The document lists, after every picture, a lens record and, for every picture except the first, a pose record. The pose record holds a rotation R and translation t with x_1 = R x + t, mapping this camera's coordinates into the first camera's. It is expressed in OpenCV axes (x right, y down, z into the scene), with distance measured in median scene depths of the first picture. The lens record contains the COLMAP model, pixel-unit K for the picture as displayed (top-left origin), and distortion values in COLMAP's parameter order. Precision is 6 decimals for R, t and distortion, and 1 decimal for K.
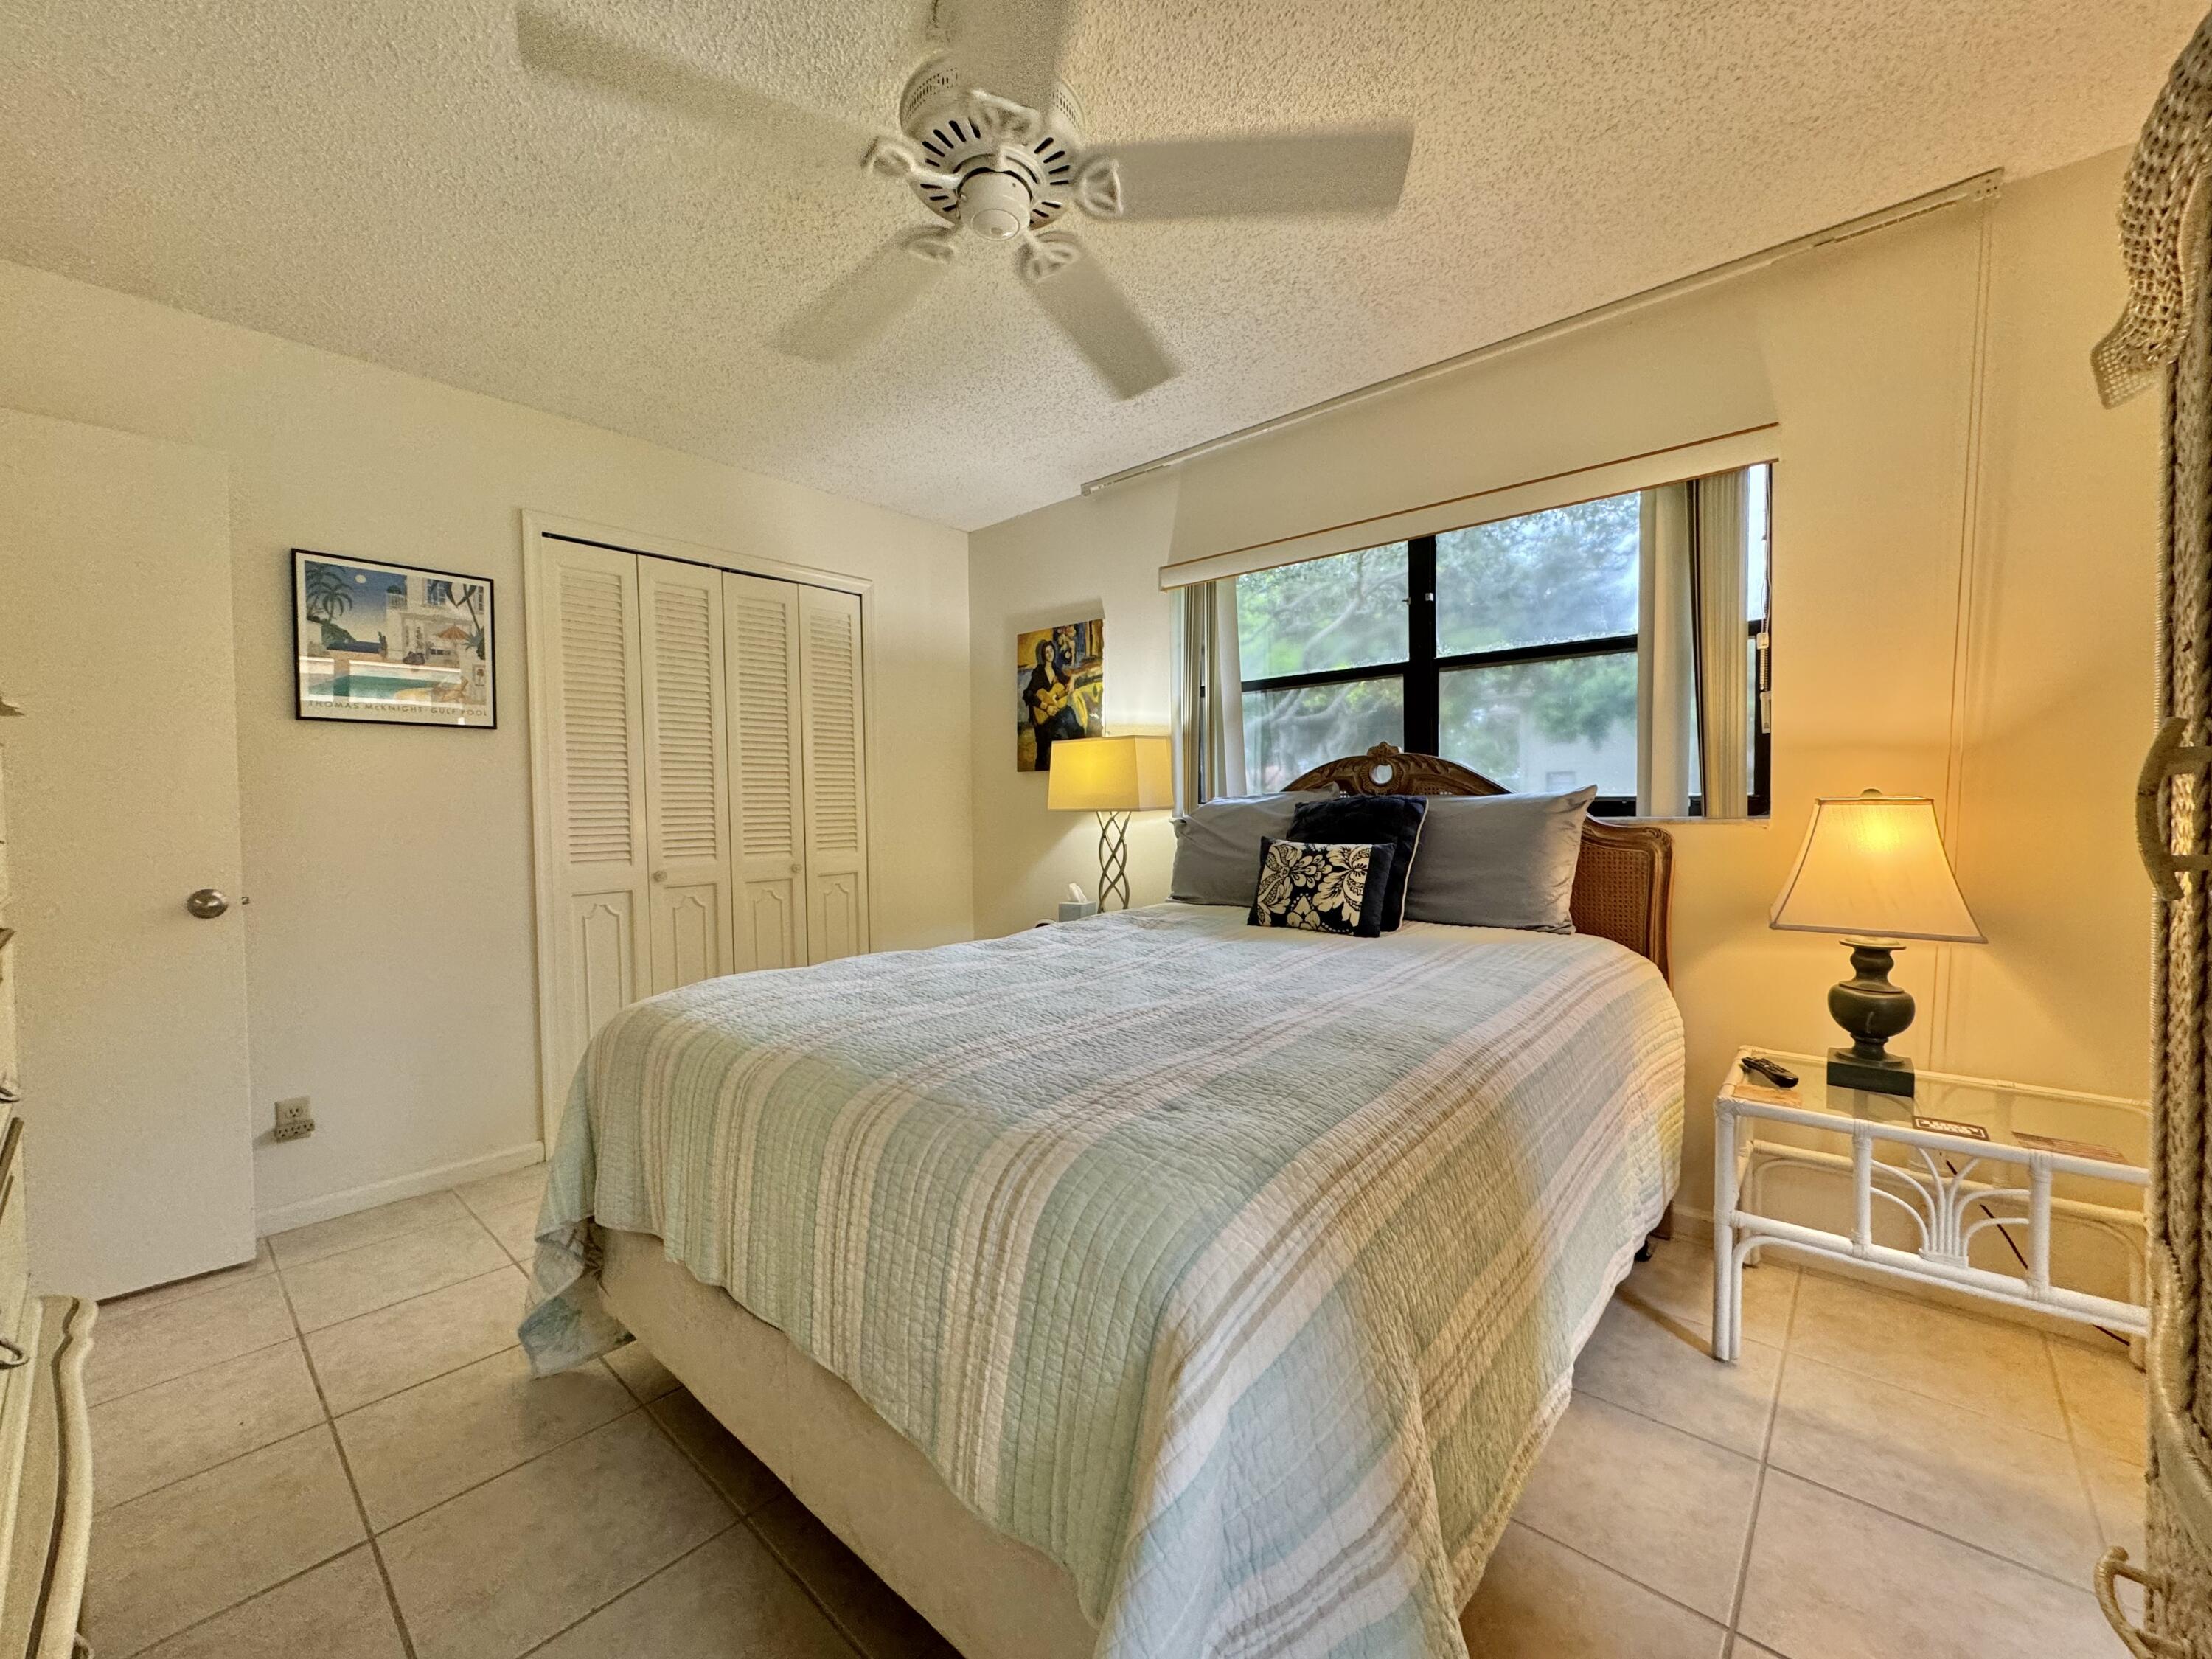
lens RADIAL K [[883.1, 0, 1099.0], [0, 883.1, 834.3], [0, 0, 1]] dist [-0.002478, 0.001314]
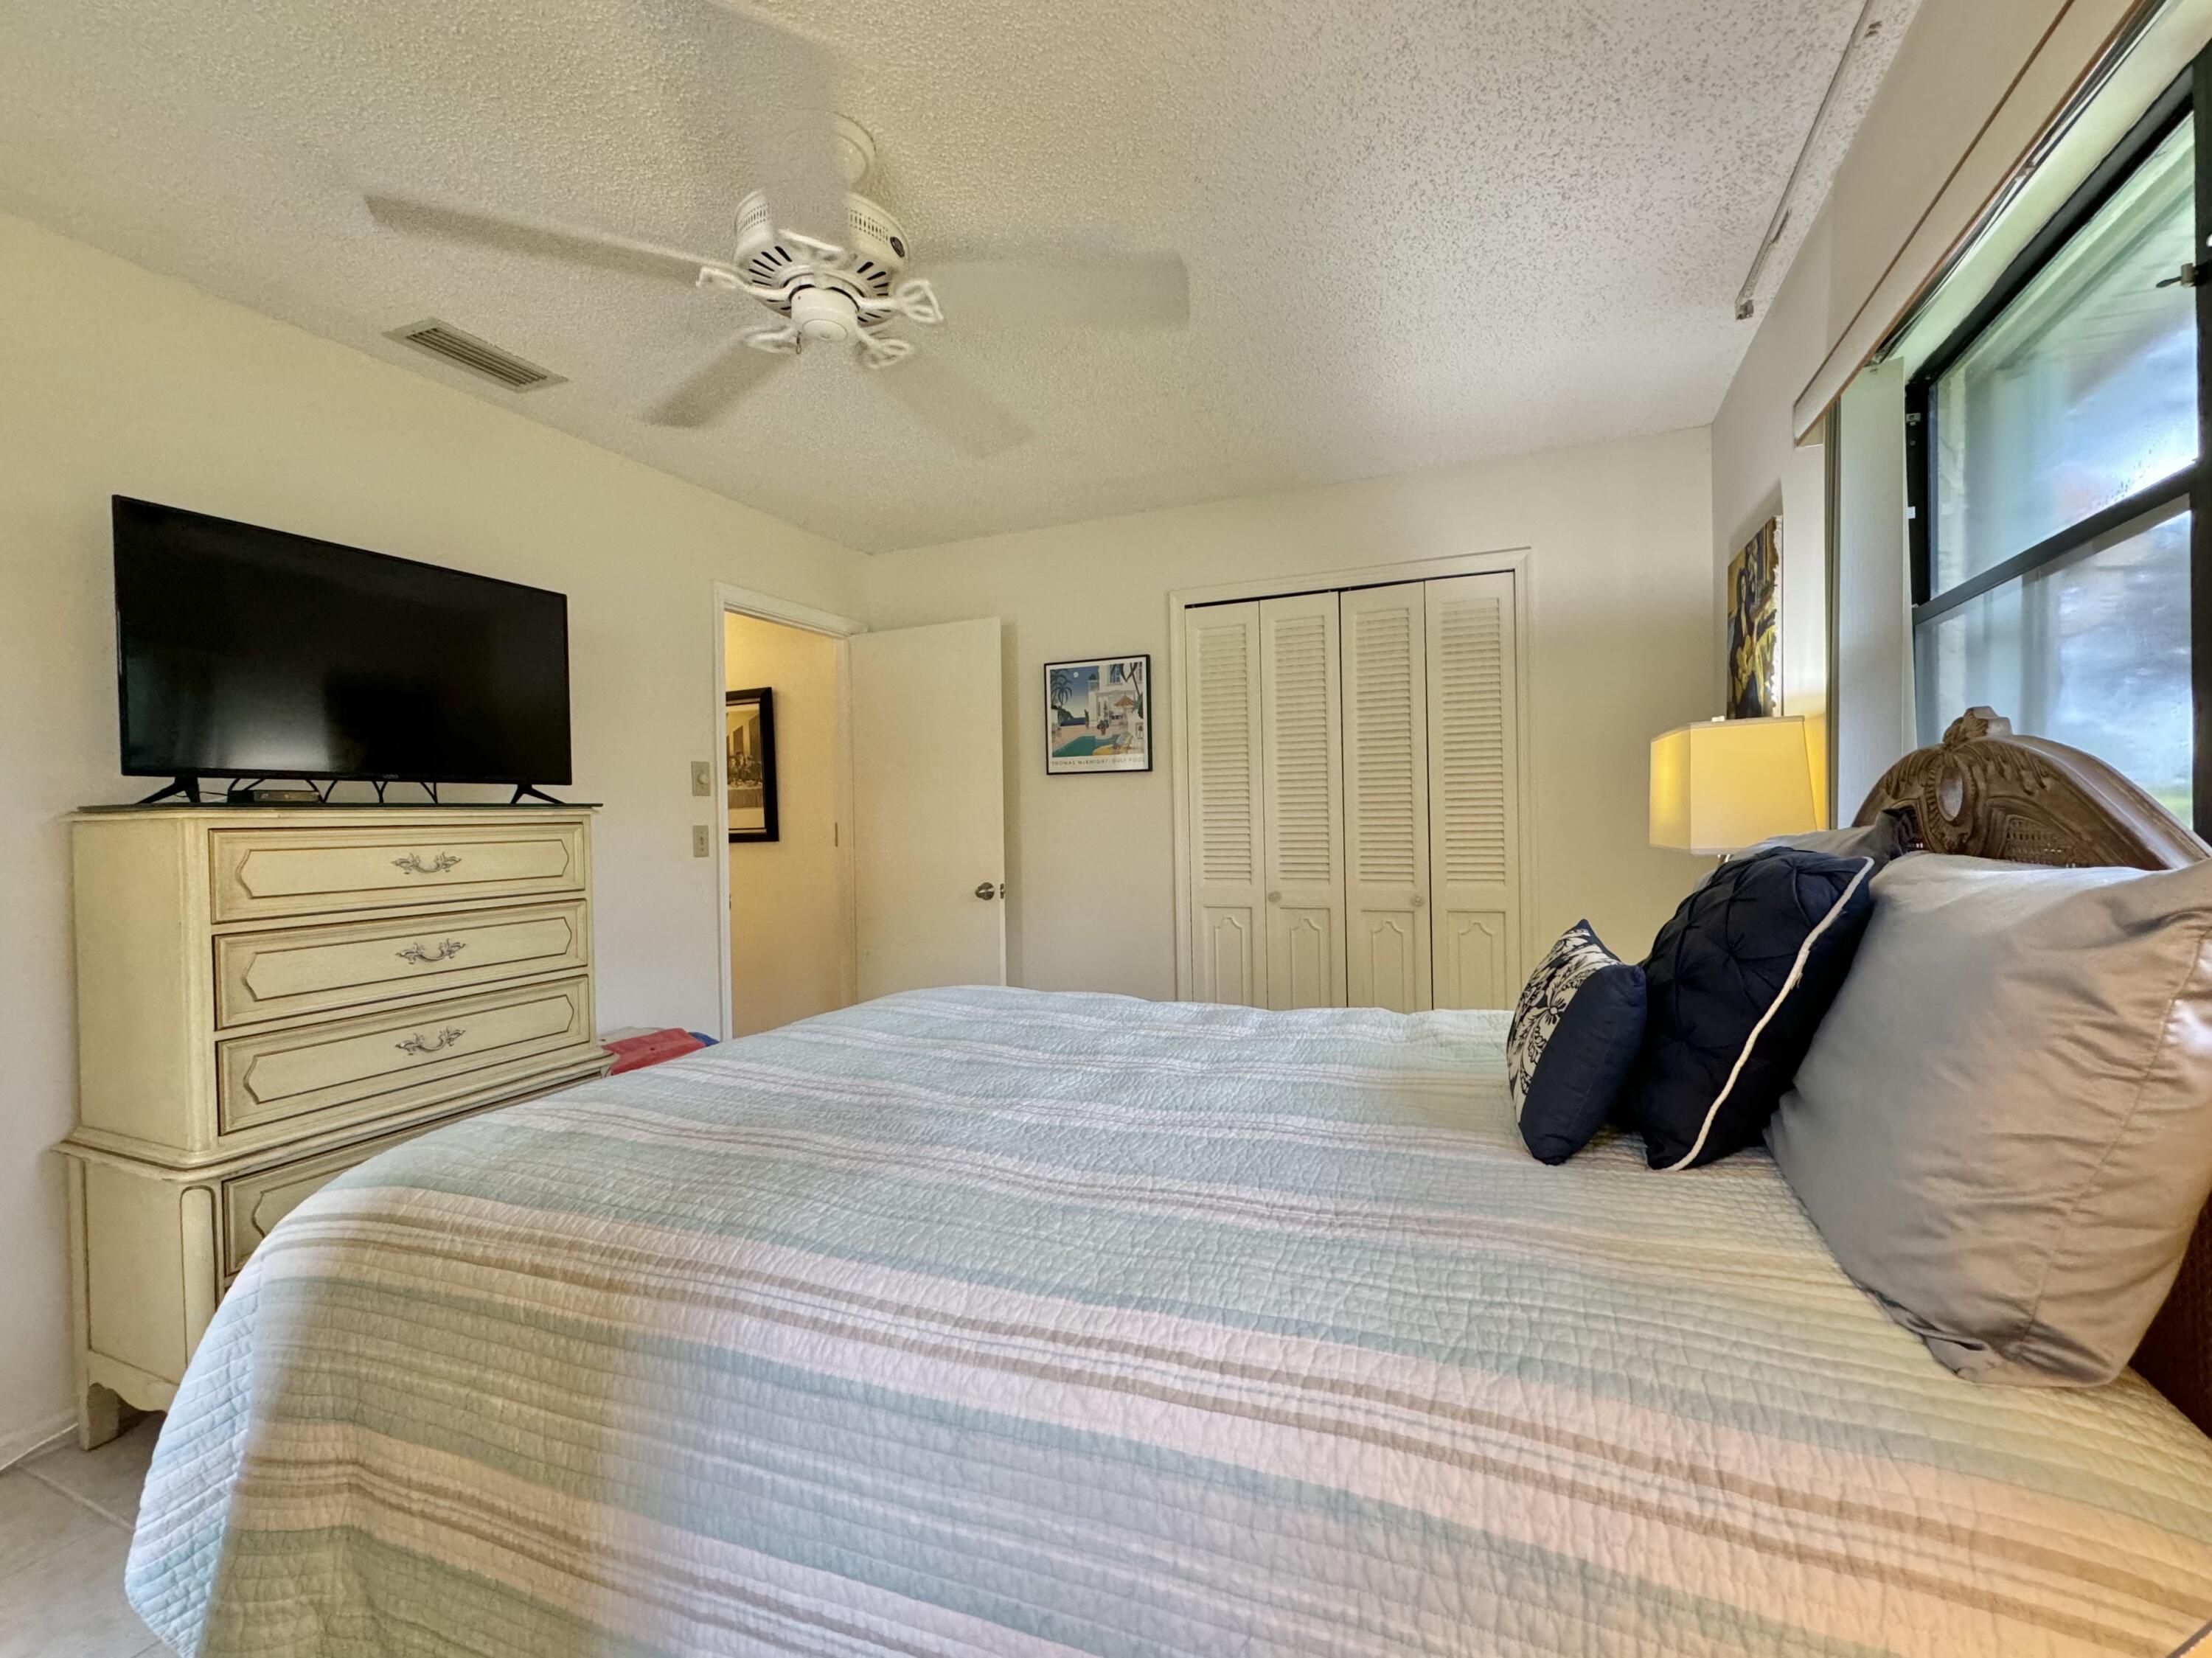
lens RADIAL K [[933.9, 0, 1103.7], [0, 933.9, 829.5], [0, 0, 1]] dist [-0.002133, -0.000105]
pose [[0.314491, 0.016921, -0.949110, 0.483781], [-0.019498, 0.999745, 0.011363, -0.040577], [0.949060, 0.014932, 0.314741, 0.428382]]
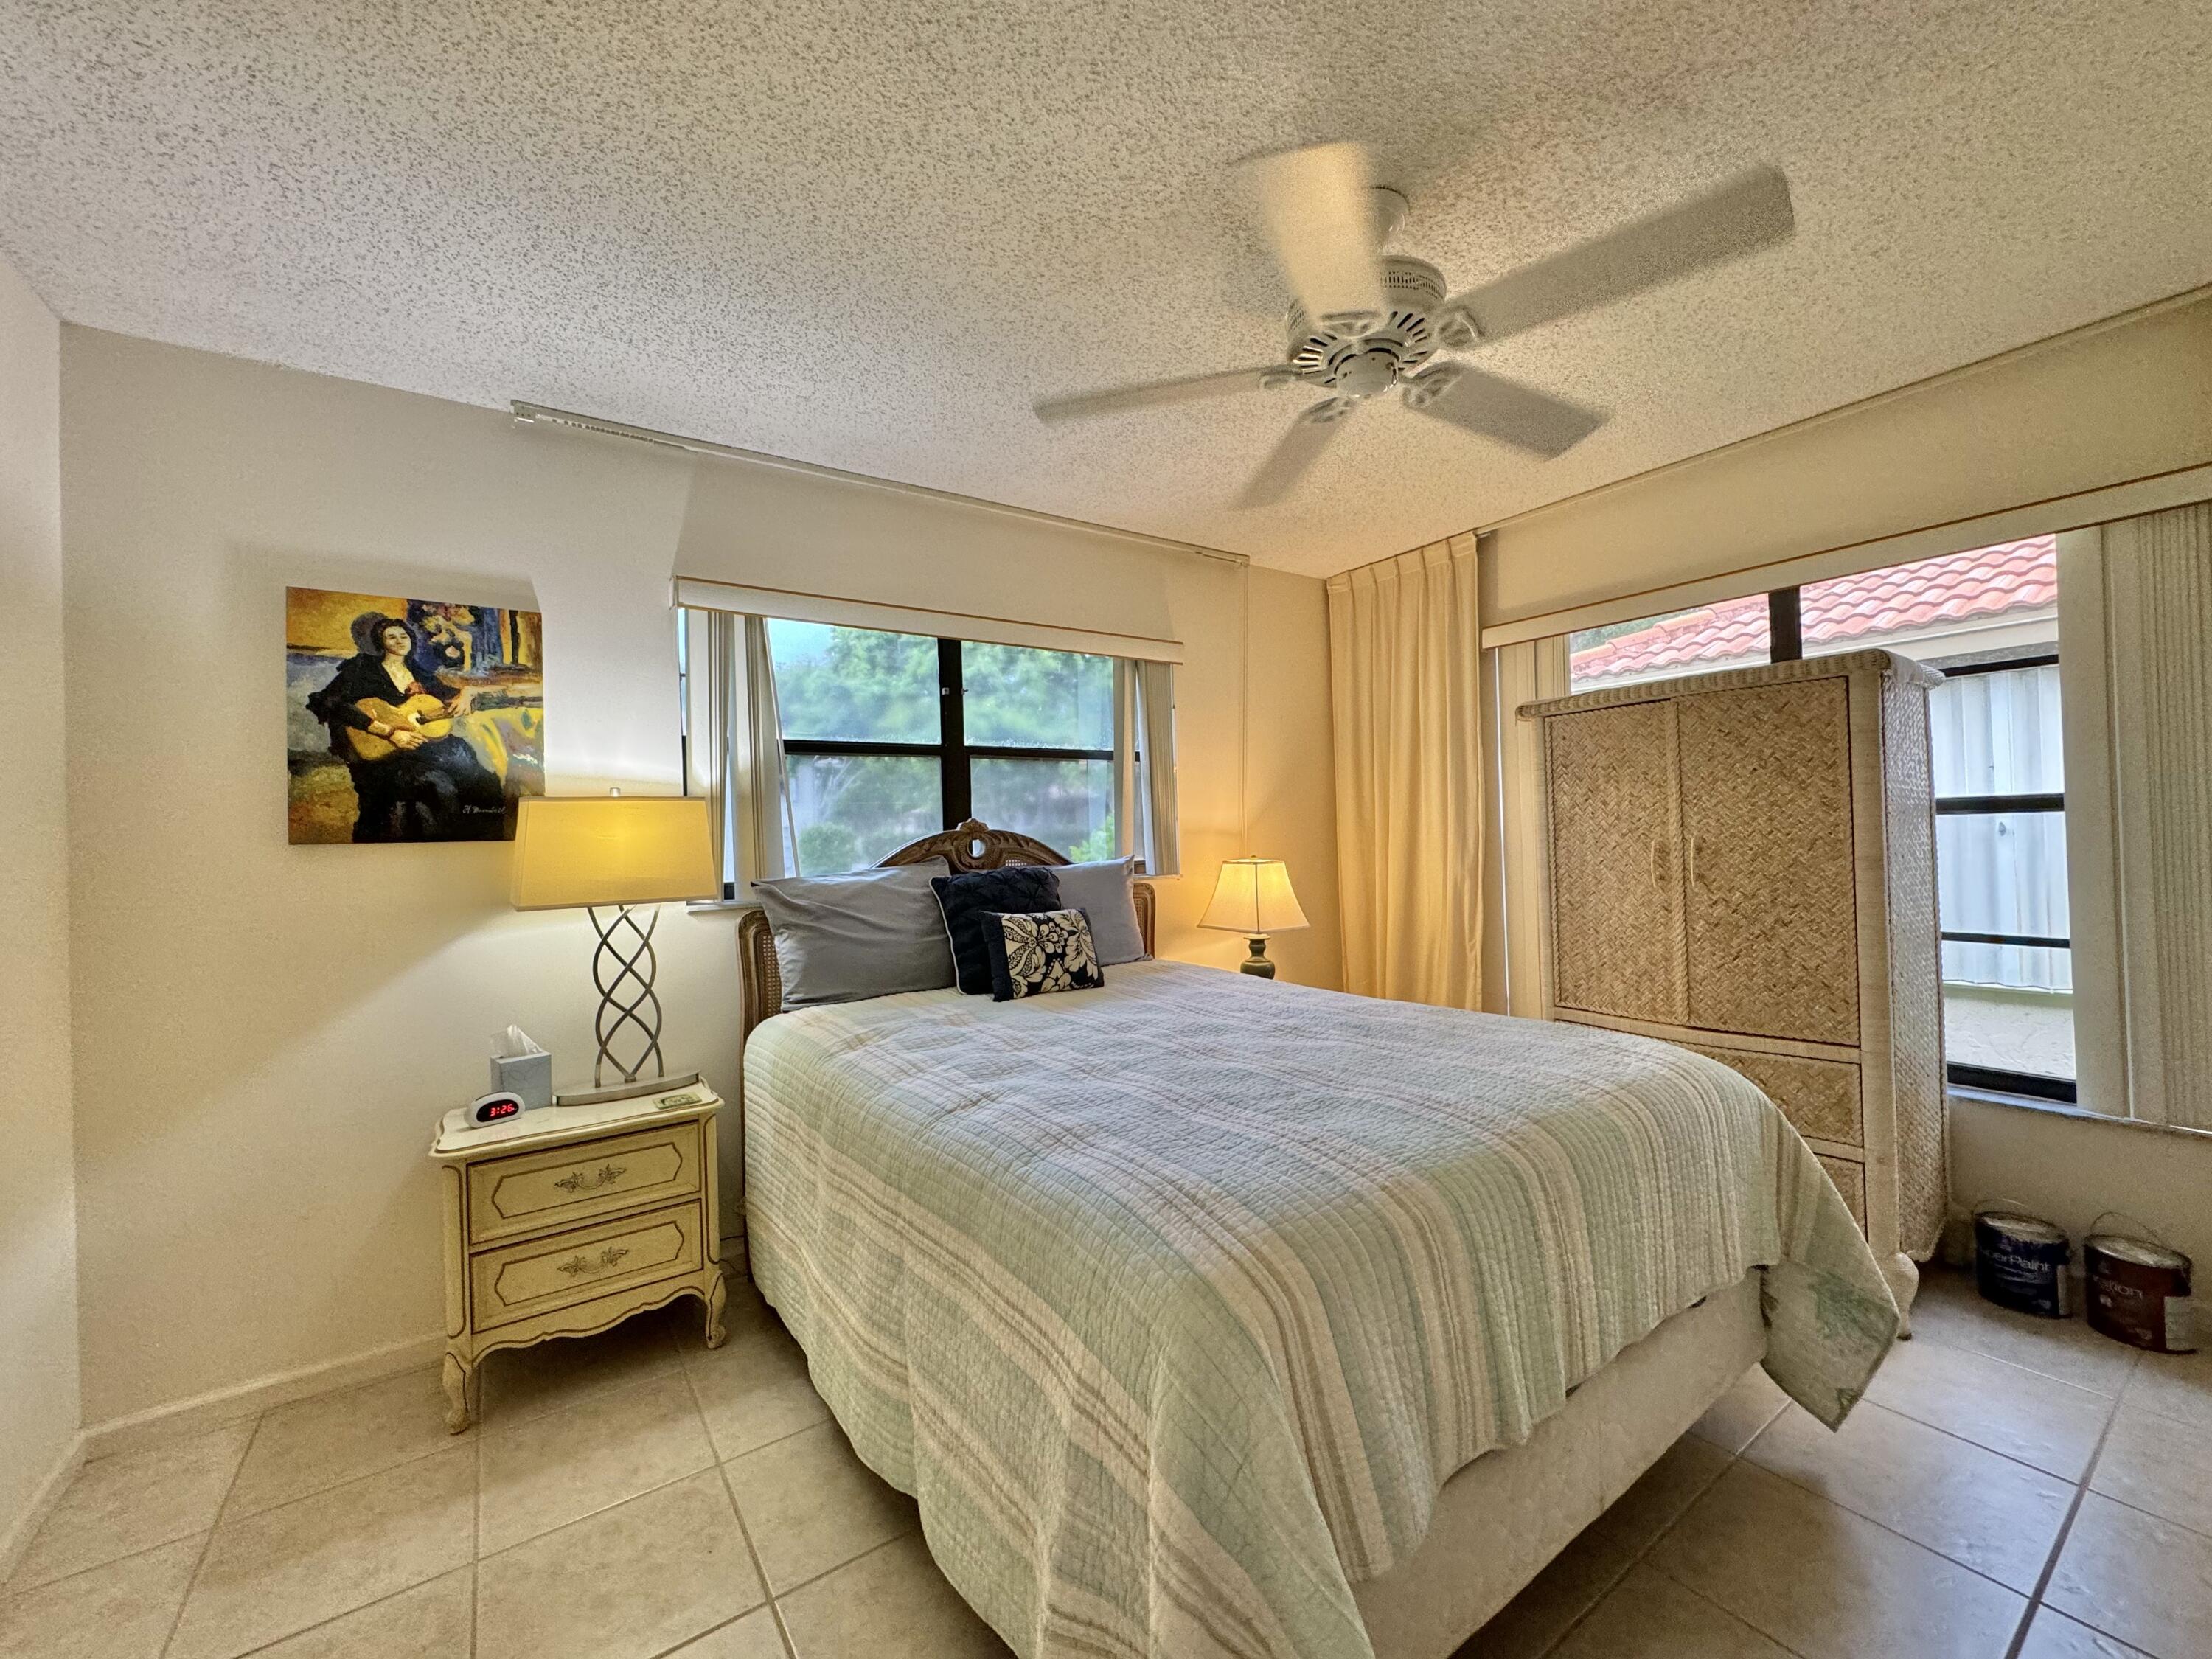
lens RADIAL K [[883.1, 0, 1103.4], [0, 883.1, 829.1], [0, 0, 1]] dist [-0.002478, 0.001314]
pose [[0.219393, 0.021474, 0.975400, -0.584131], [0.070276, 0.996813, -0.037752, -0.033081], [-0.973102, 0.076830, 0.217184, 0.502471]]
